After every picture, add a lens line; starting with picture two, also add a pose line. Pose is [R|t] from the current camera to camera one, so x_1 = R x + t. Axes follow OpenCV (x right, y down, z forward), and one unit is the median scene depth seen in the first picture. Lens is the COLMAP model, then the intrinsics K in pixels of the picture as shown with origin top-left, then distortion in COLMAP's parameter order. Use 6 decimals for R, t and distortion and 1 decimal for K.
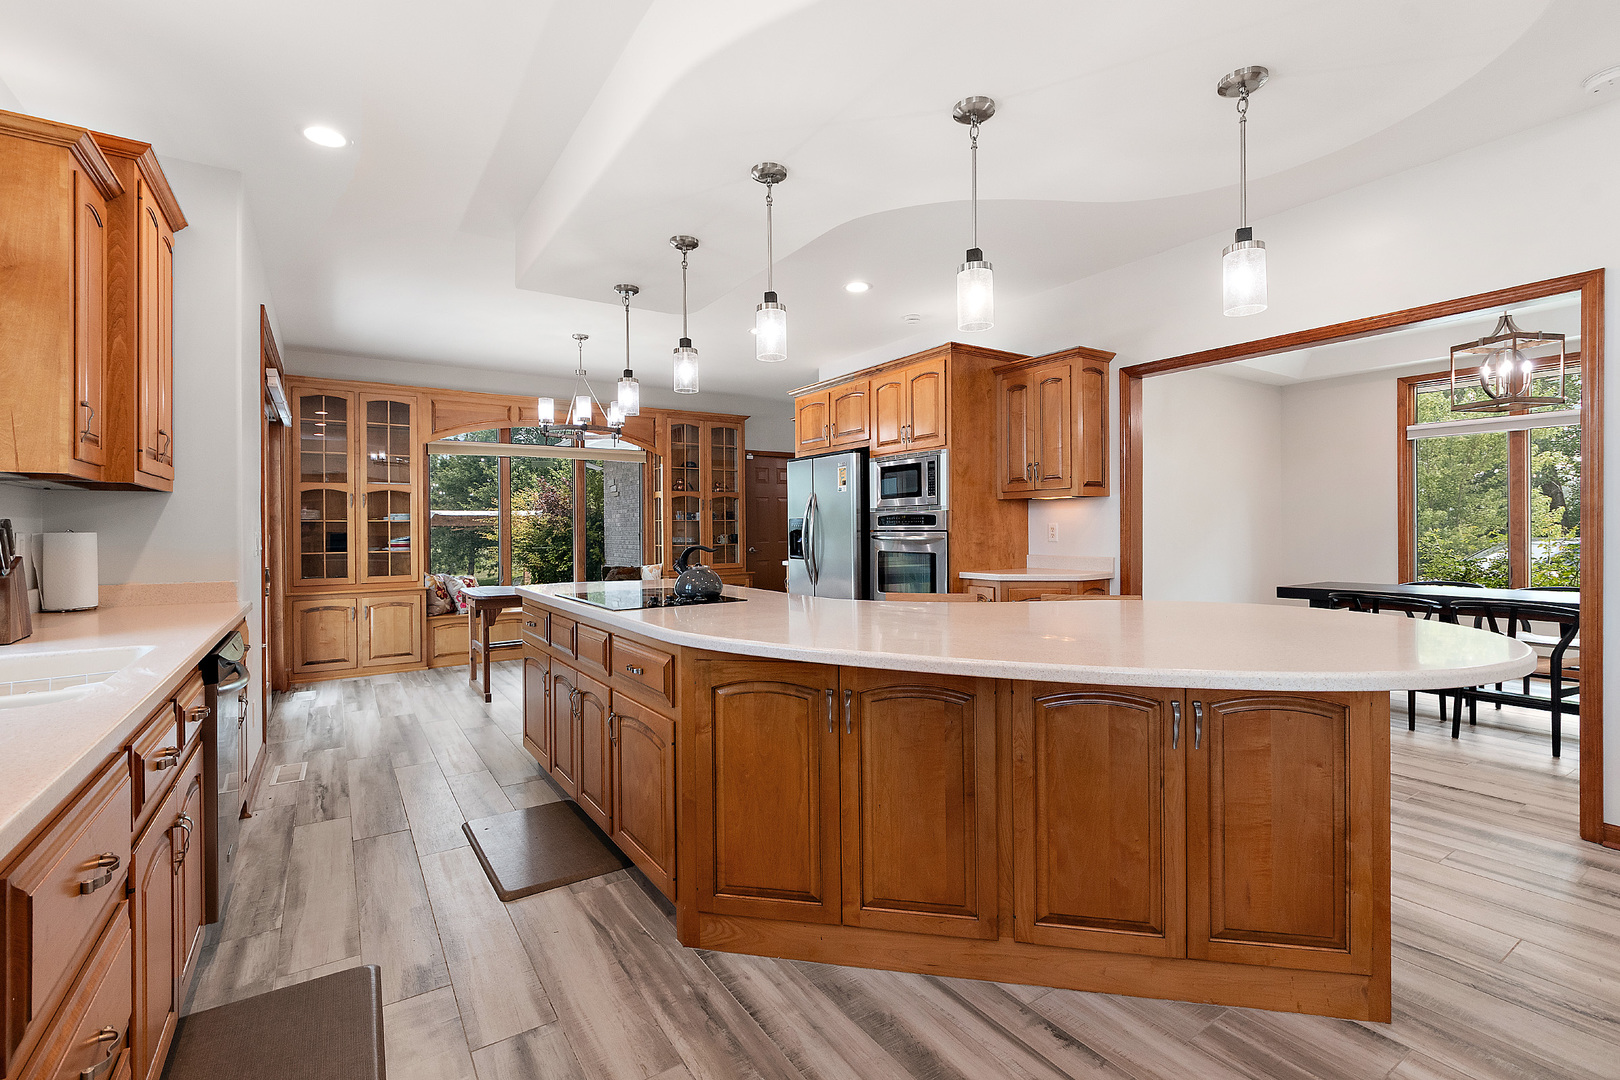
lens RADIAL K [[730.7, 0, 813.9], [0, 730.7, 526.7], [0, 0, 1]] dist [-0.003306, -0.000276]
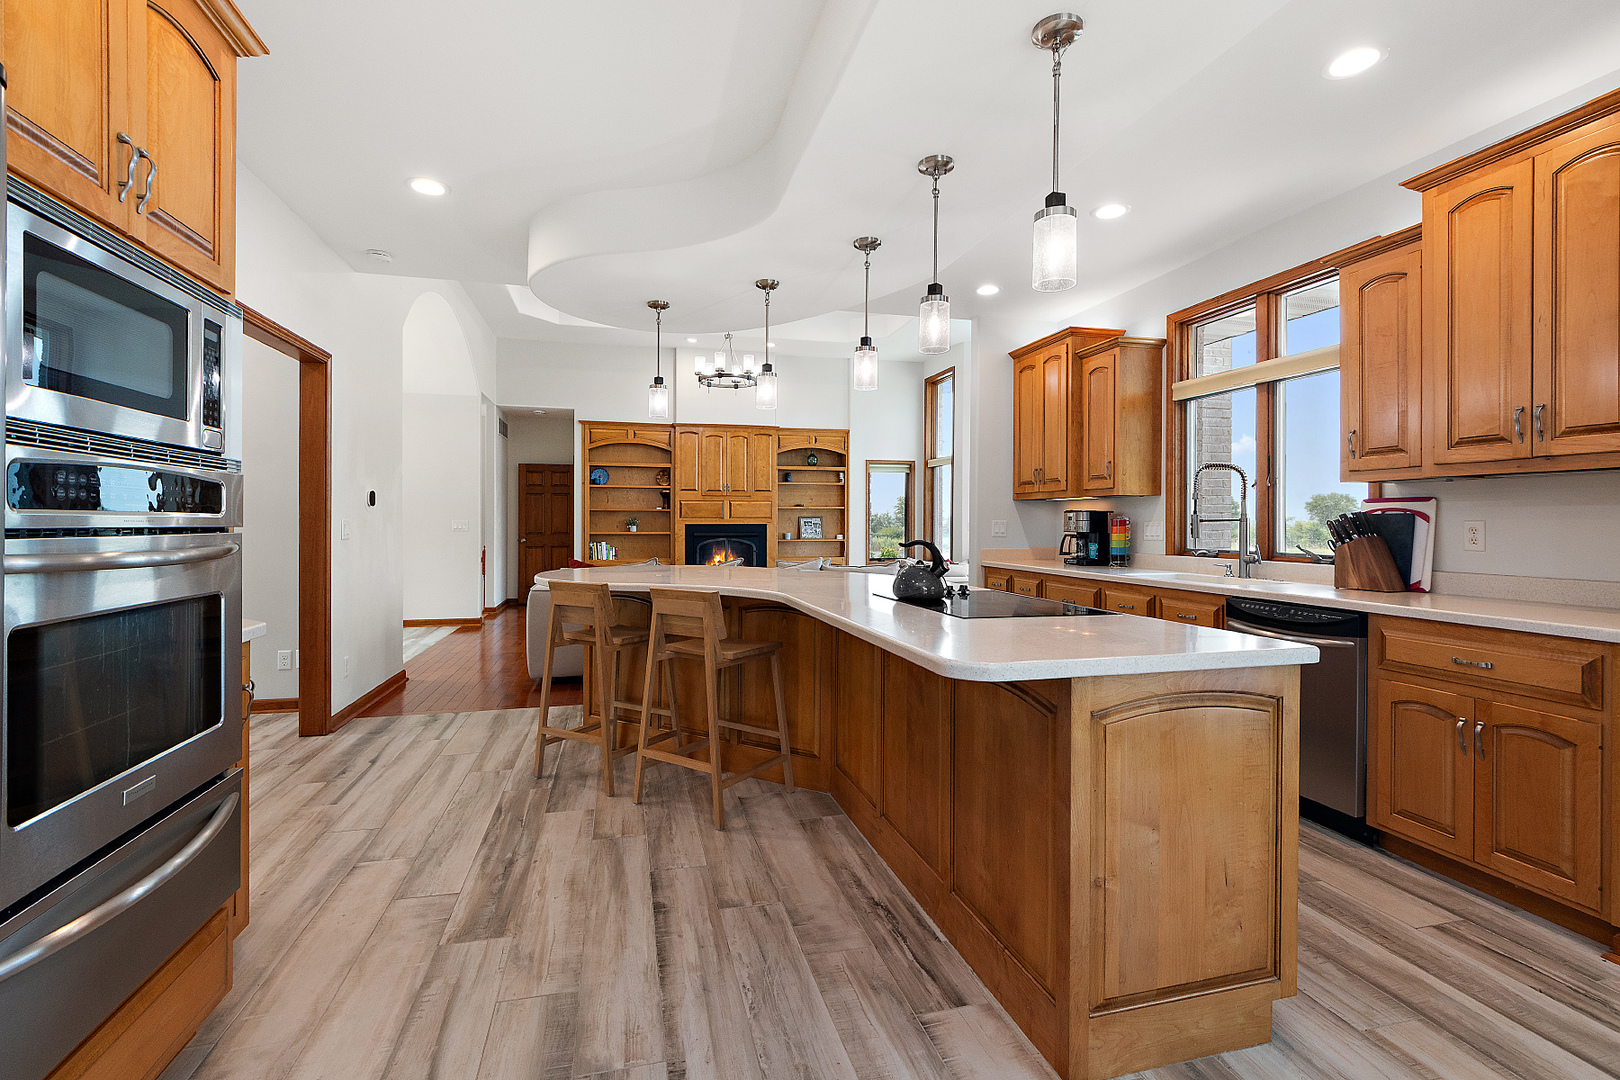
lens RADIAL K [[730.7, 0, 805.6], [0, 730.7, 528.5], [0, 0, 1]] dist [-0.003306, -0.000276]
pose [[-0.943433, 0.003510, 0.331544, -0.162321], [0.004651, 0.999986, 0.002648, 0.004241], [-0.331530, 0.004040, -0.943436, 0.953039]]
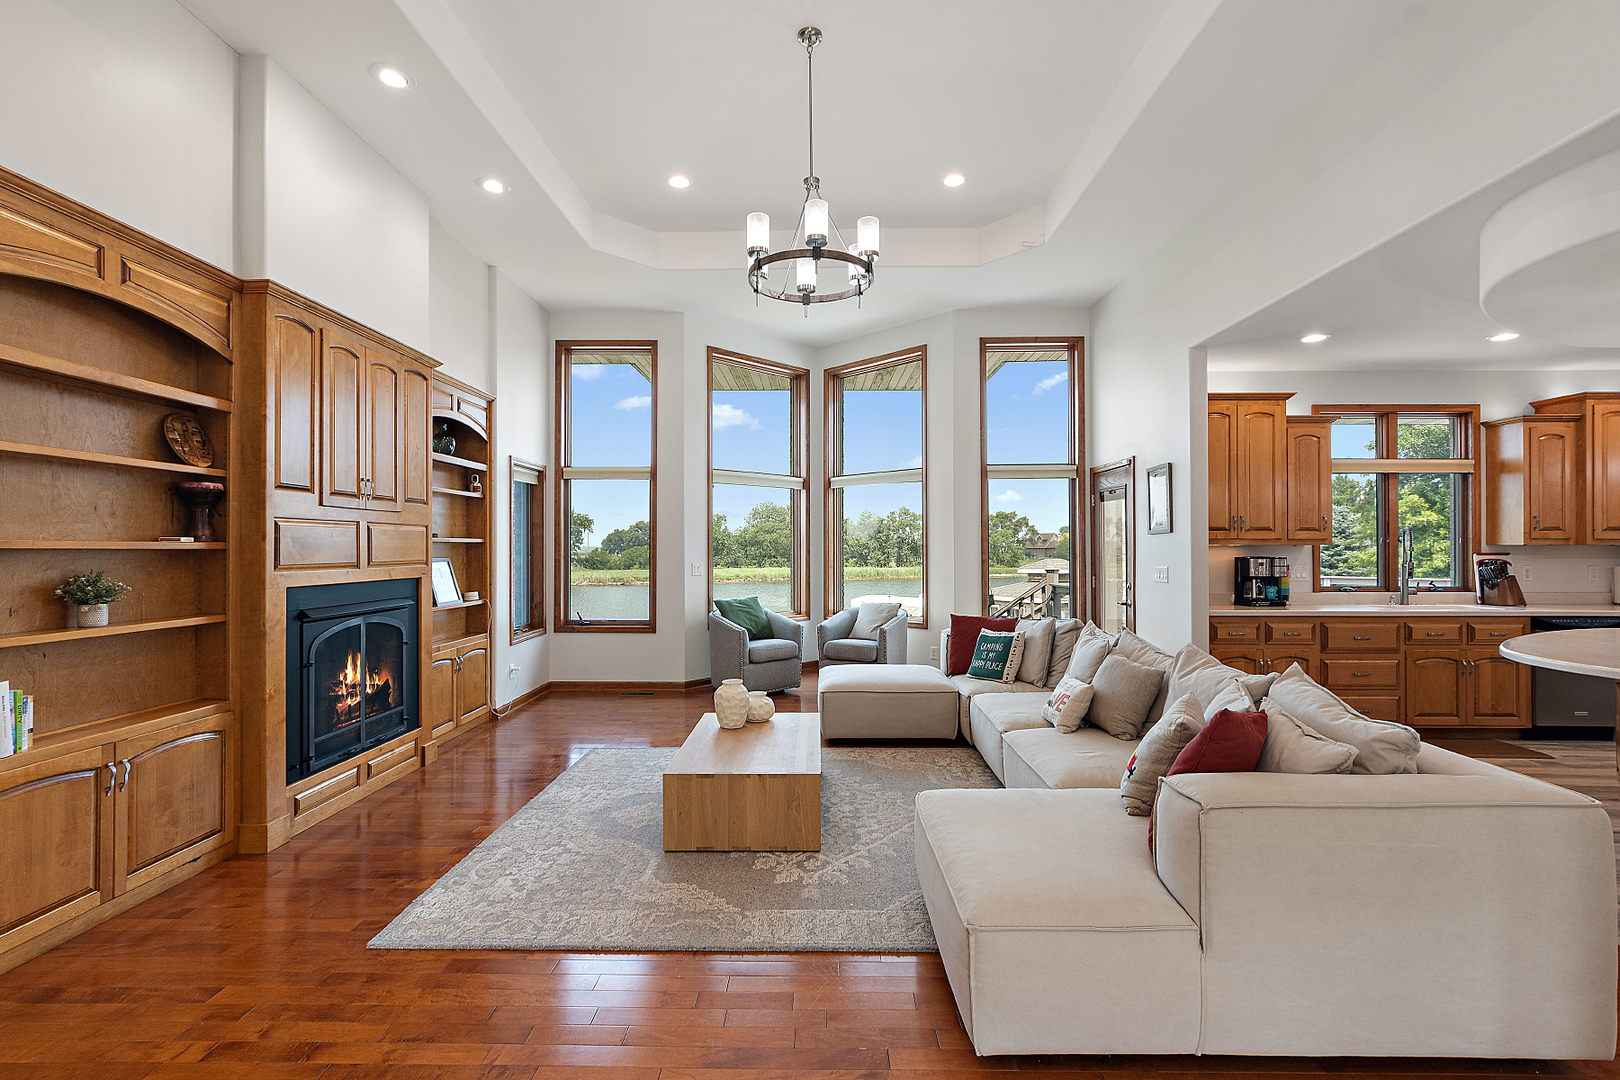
lens RADIAL K [[730.7, 0, 806.8], [0, 730.7, 542.0], [0, 0, 1]] dist [-0.003306, -0.000276]
pose [[-0.563580, 0.002942, -0.826057, 0.897374], [0.007558, 0.999970, -0.001596, -0.034075], [0.826027, -0.007143, -0.563585, 0.116174]]
